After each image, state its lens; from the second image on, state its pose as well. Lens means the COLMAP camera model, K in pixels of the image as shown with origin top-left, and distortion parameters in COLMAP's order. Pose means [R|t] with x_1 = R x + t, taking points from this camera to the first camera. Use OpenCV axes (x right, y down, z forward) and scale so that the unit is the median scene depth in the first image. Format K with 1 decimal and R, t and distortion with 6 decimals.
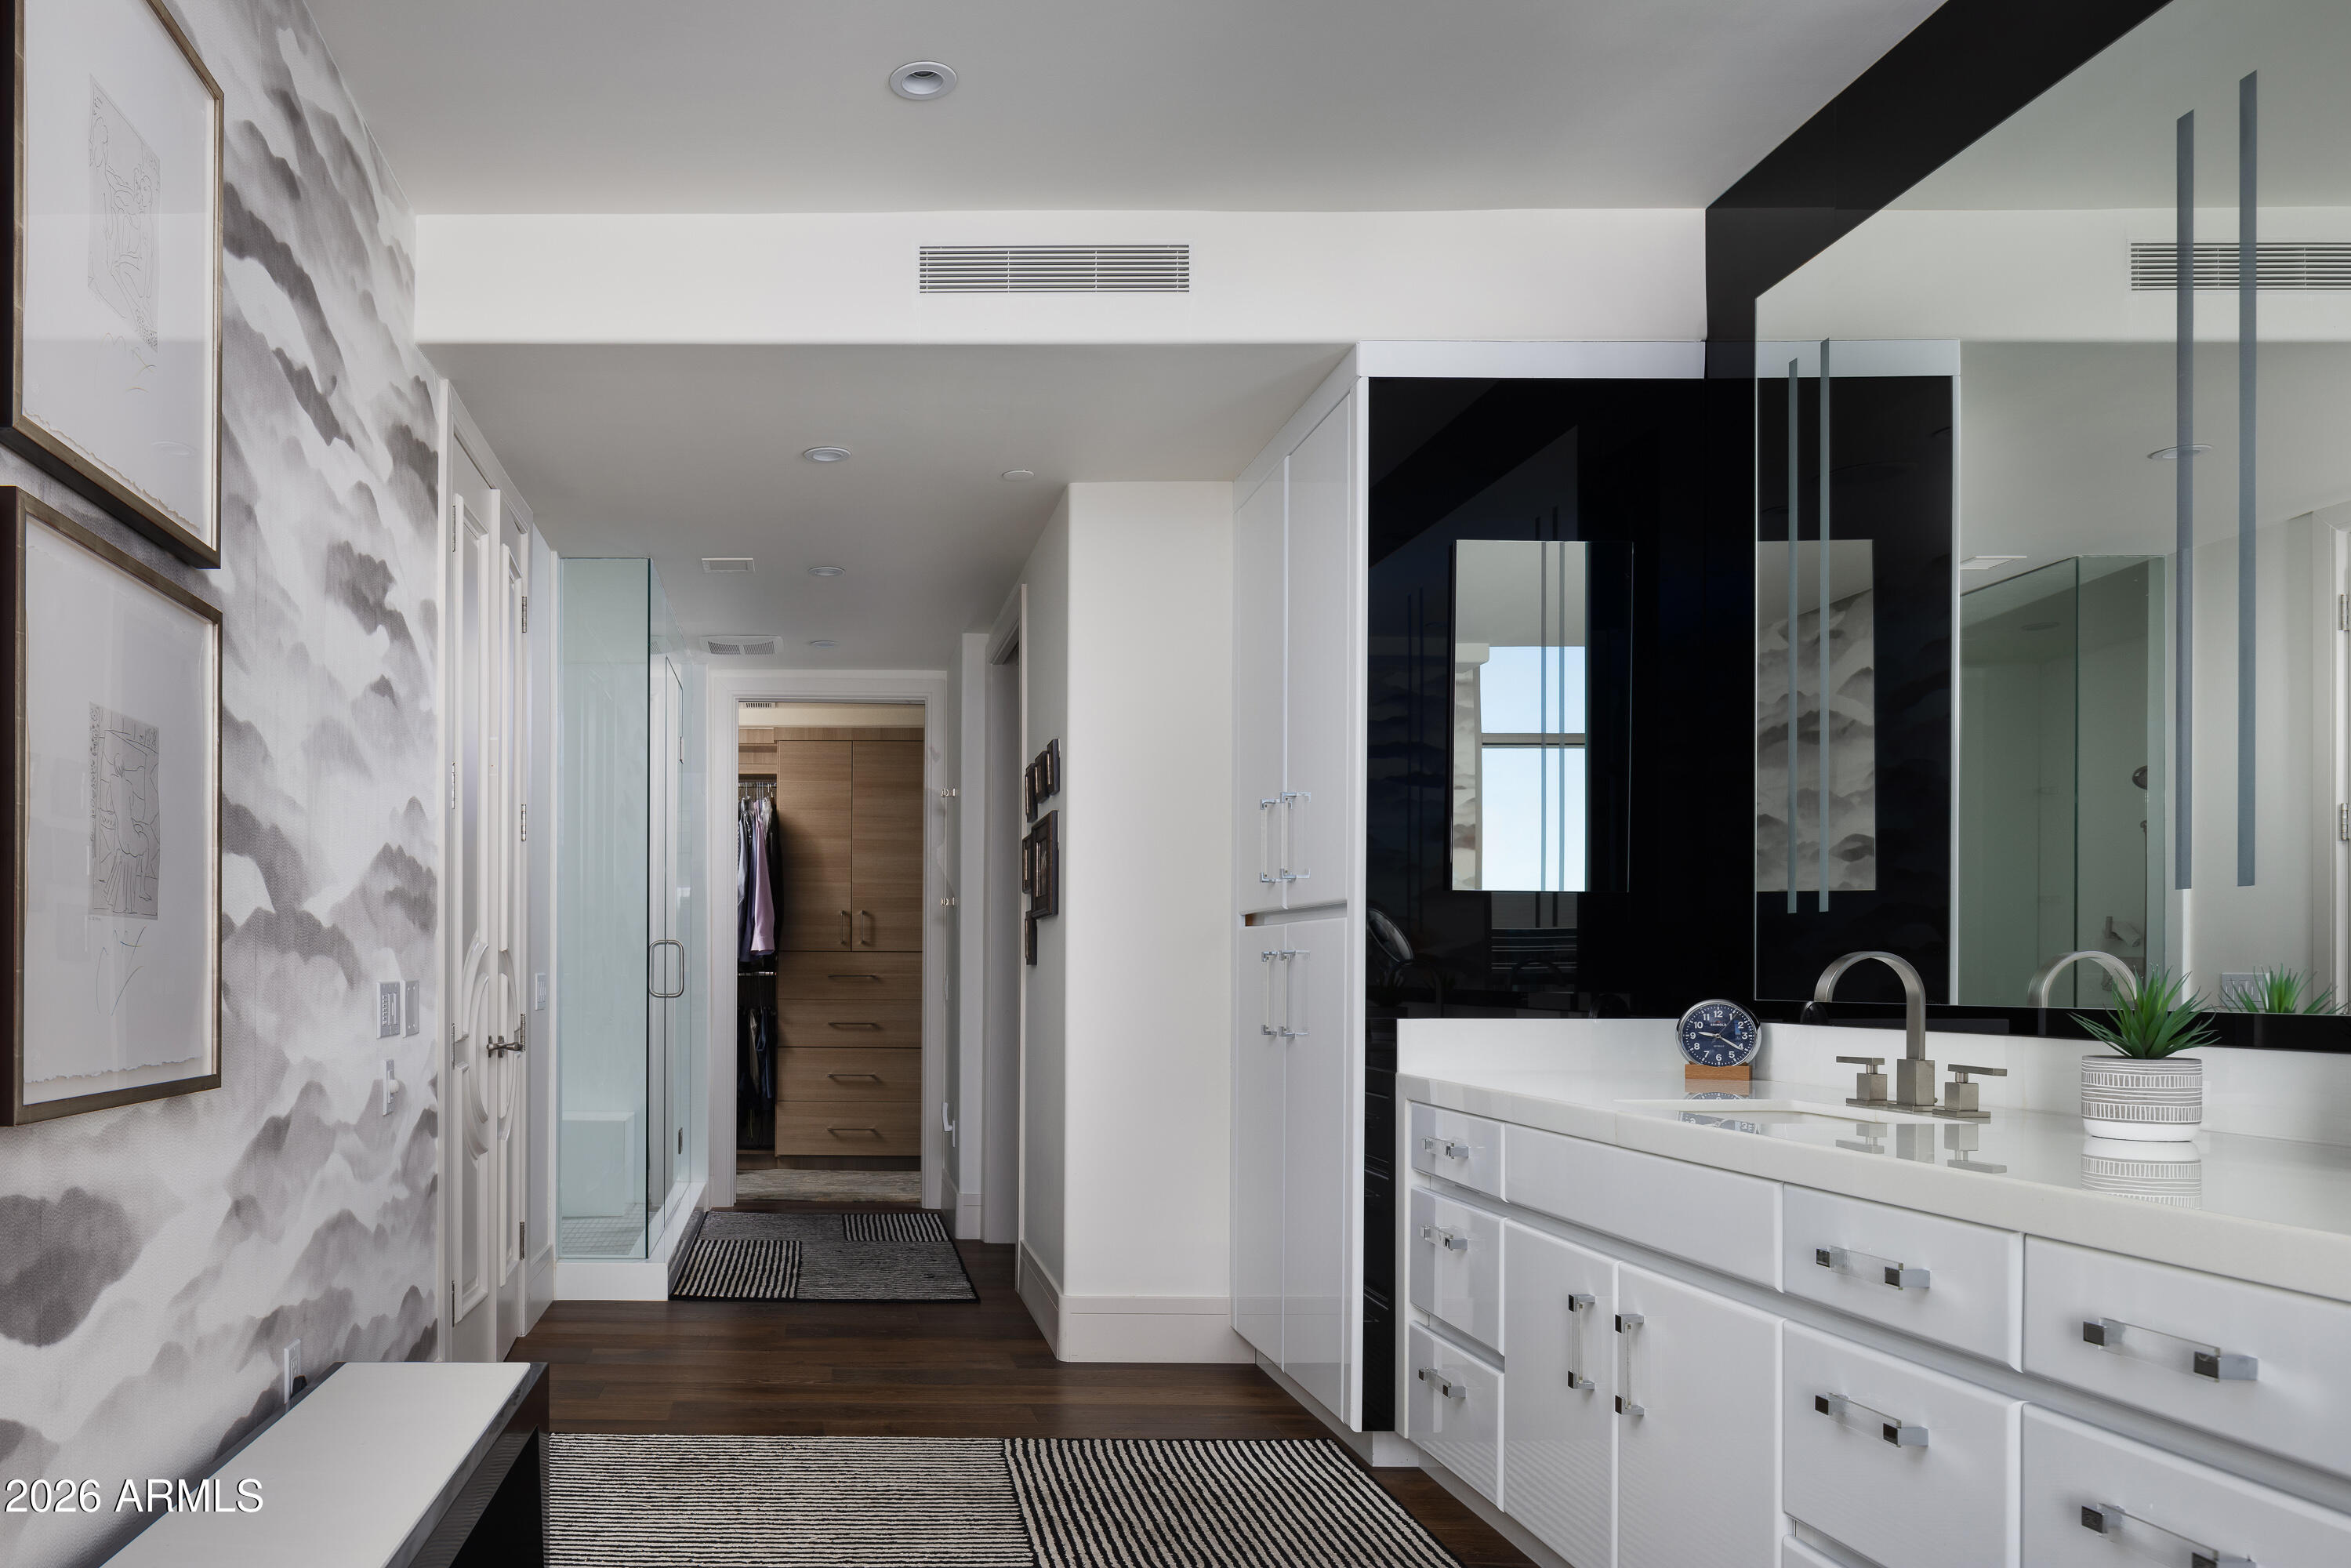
lens RADIAL K [[3260.9, 0, 1174.3], [0, 3260.9, 788.8], [0, 0, 1]] dist [0.009980, 0.000000]
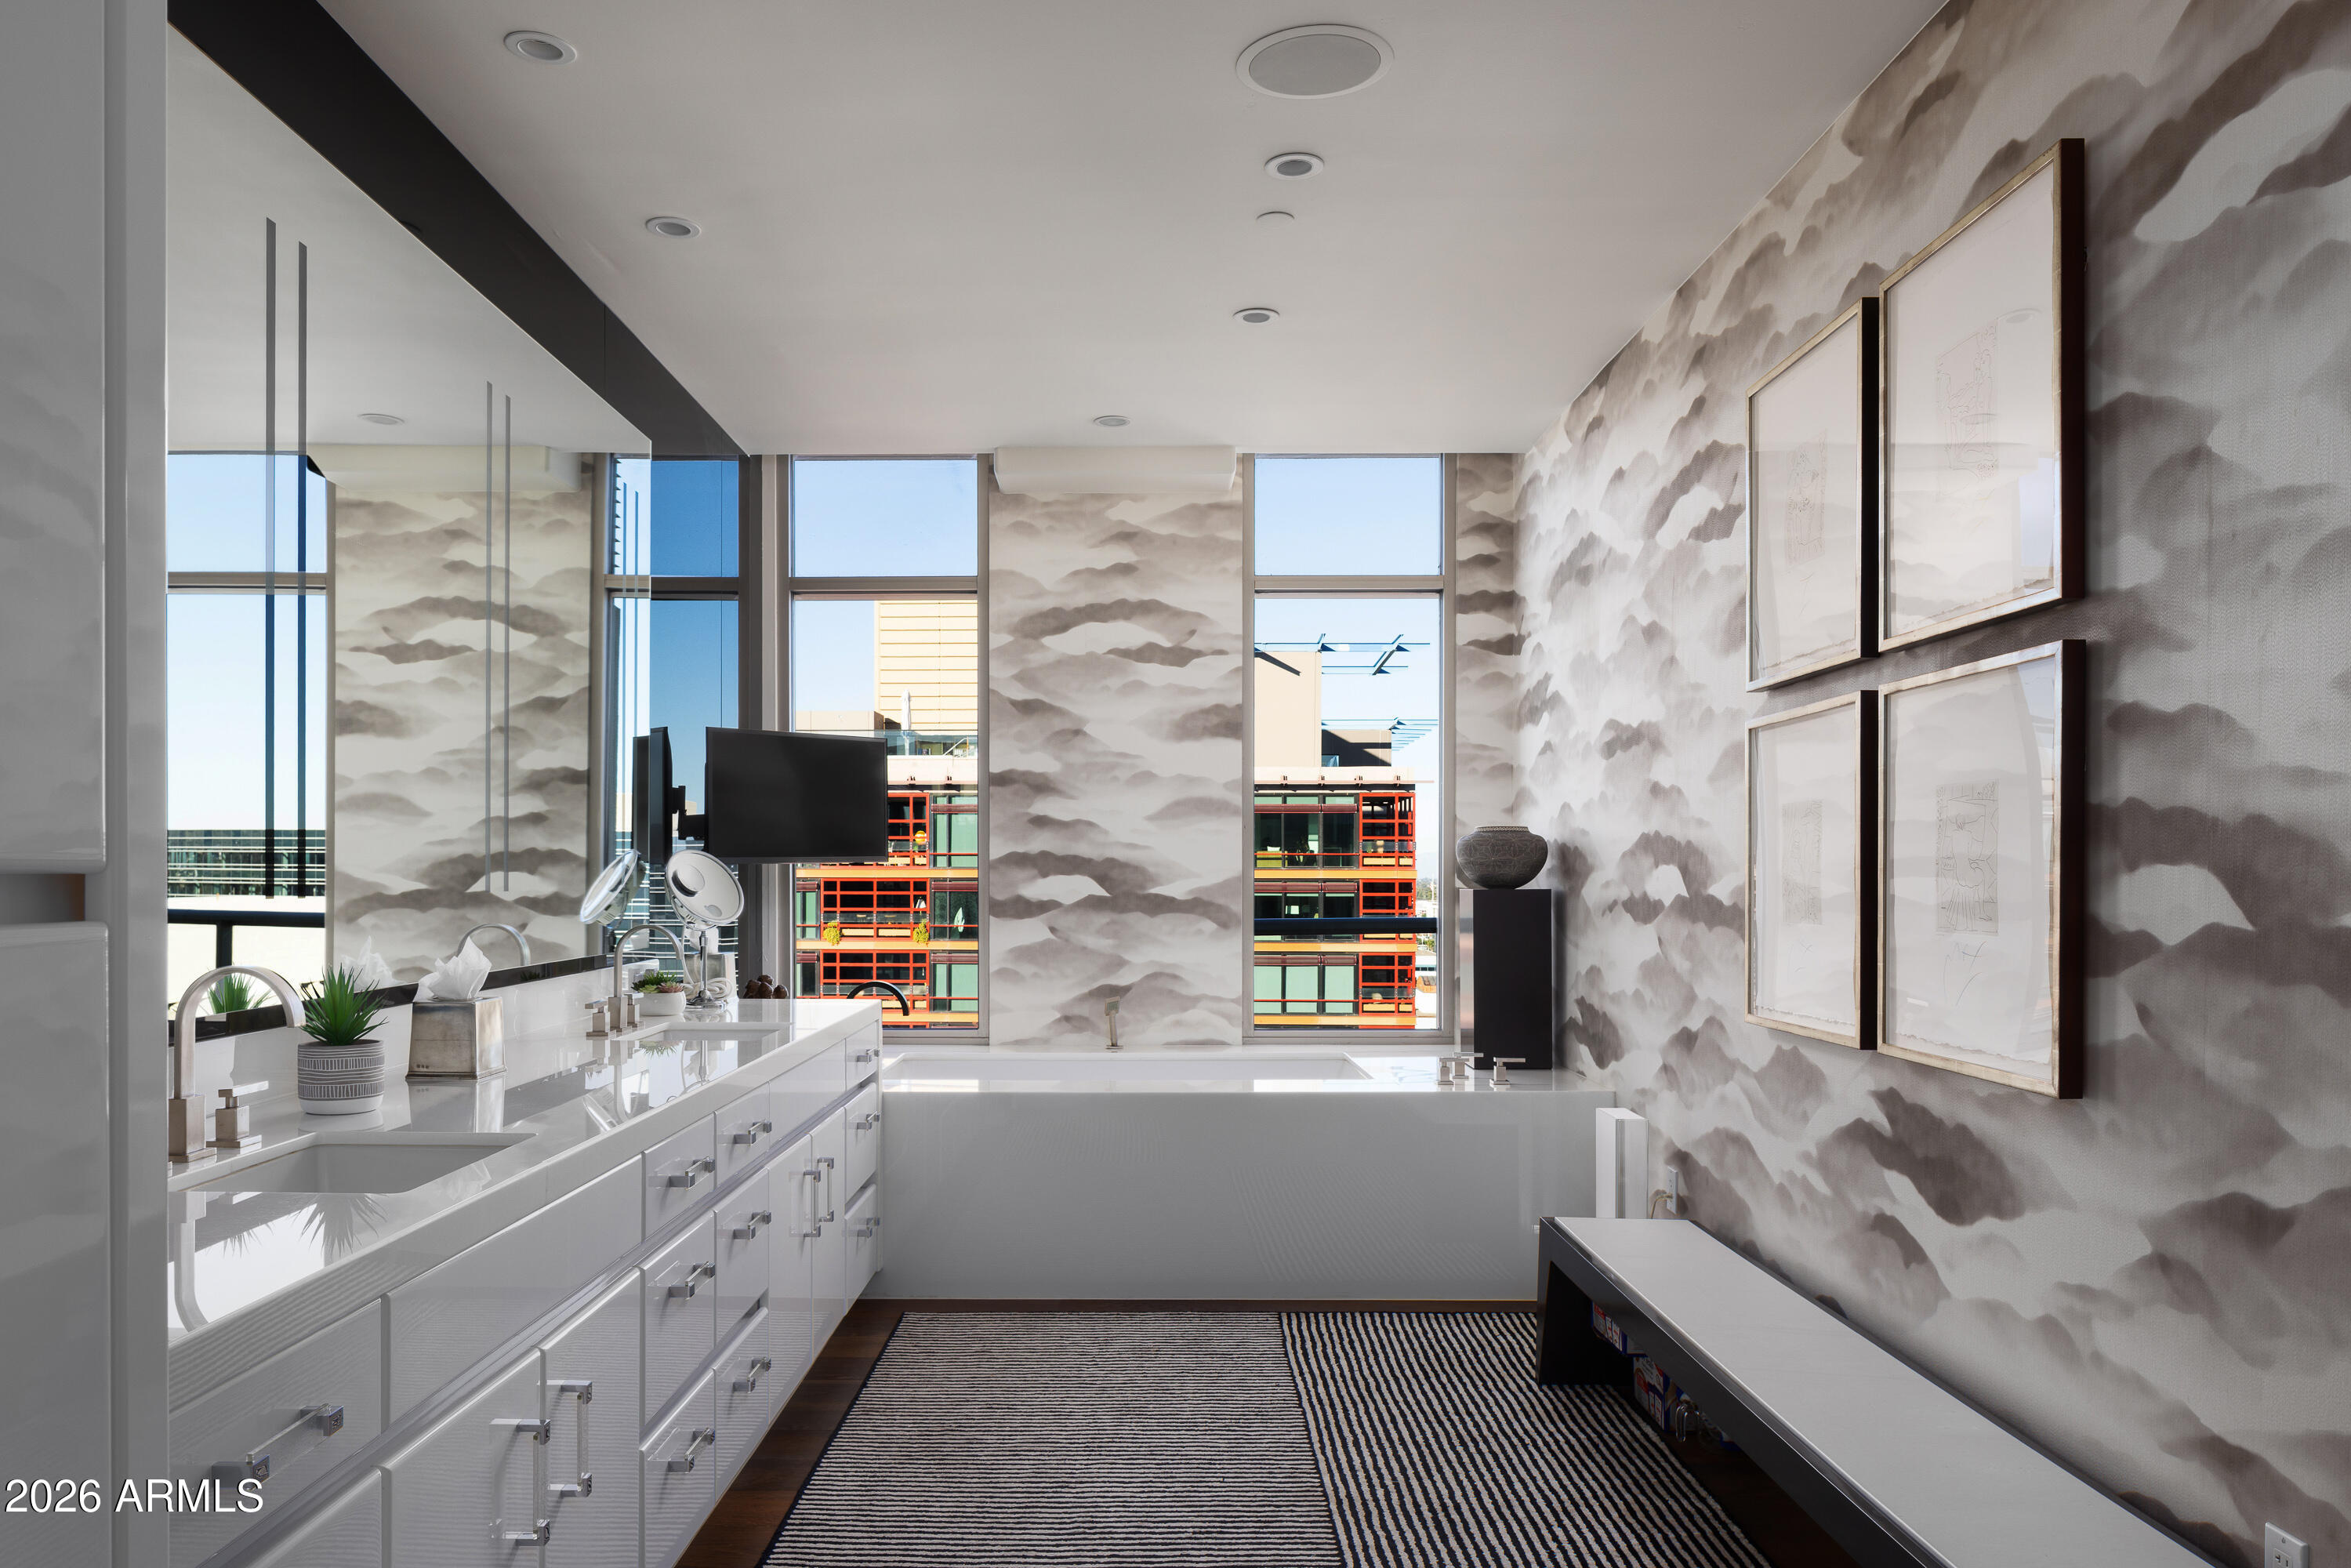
lens RADIAL K [[3260.9, 0, 1171.5], [0, 3260.9, 796.2], [0, 0, 1]] dist [0.009980, 0.000000]
pose [[-0.999909, -0.013296, -0.002405, -0.025757], [-0.013178, 0.998954, -0.043780, 0.056717], [0.002985, -0.043744, -0.999038, 2.298245]]
